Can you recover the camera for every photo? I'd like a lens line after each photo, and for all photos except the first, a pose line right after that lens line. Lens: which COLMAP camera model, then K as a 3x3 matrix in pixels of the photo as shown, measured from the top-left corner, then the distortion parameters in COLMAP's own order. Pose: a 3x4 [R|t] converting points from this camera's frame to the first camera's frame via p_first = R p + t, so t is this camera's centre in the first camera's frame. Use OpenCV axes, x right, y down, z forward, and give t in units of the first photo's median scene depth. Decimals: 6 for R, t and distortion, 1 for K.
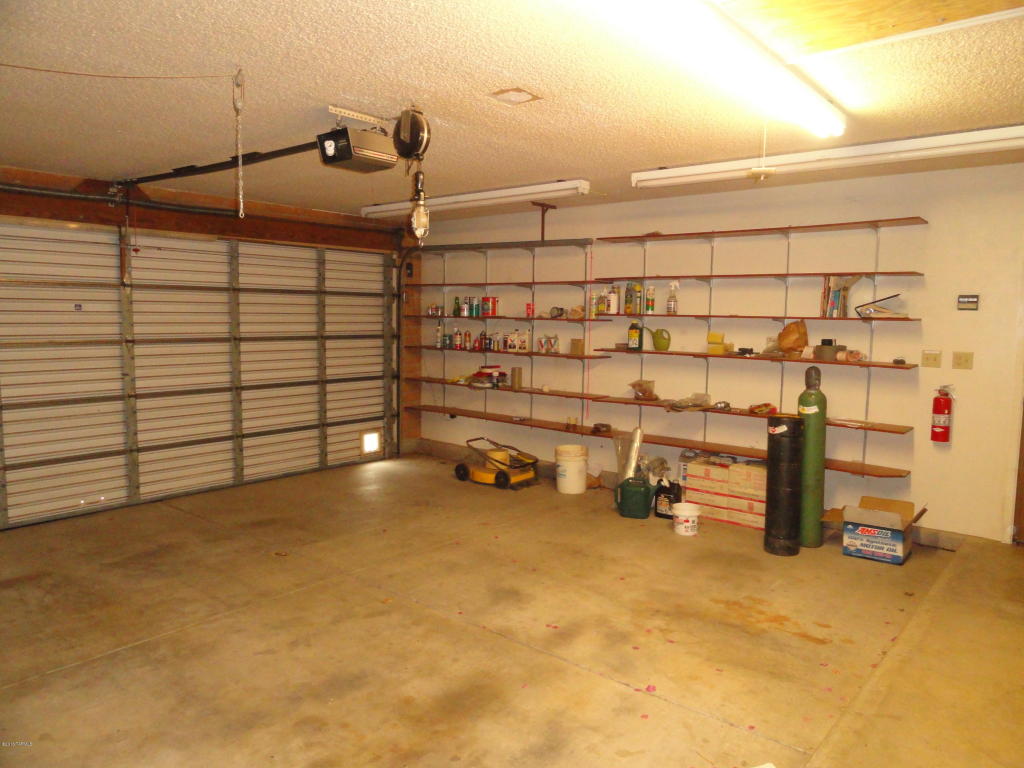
lens RADIAL K [[714.0, 0, 515.2], [0, 714.0, 384.0], [0, 0, 1]] dist [-0.004155, 0.005533]
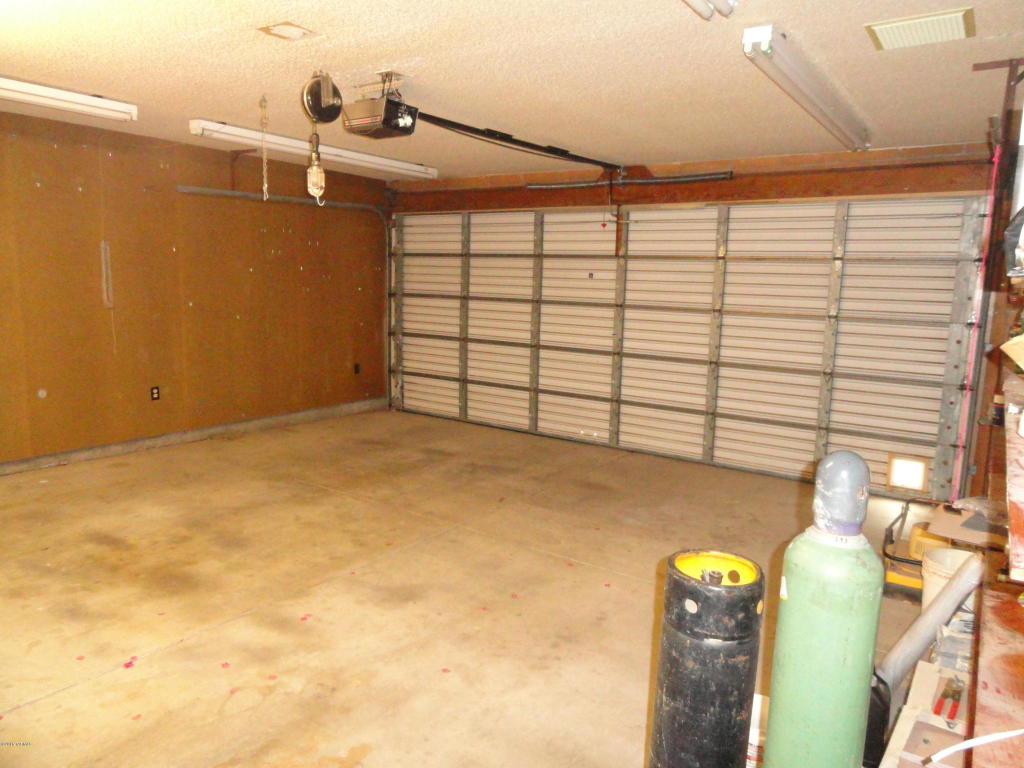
lens RADIAL K [[714.0, 0, 515.2], [0, 714.0, 384.0], [0, 0, 1]] dist [-0.004155, 0.005533]
pose [[0.091077, 0.142393, -0.985611, 0.821138], [-0.124811, 0.983553, 0.130562, -0.089879], [0.987991, 0.111124, 0.107351, 1.008209]]
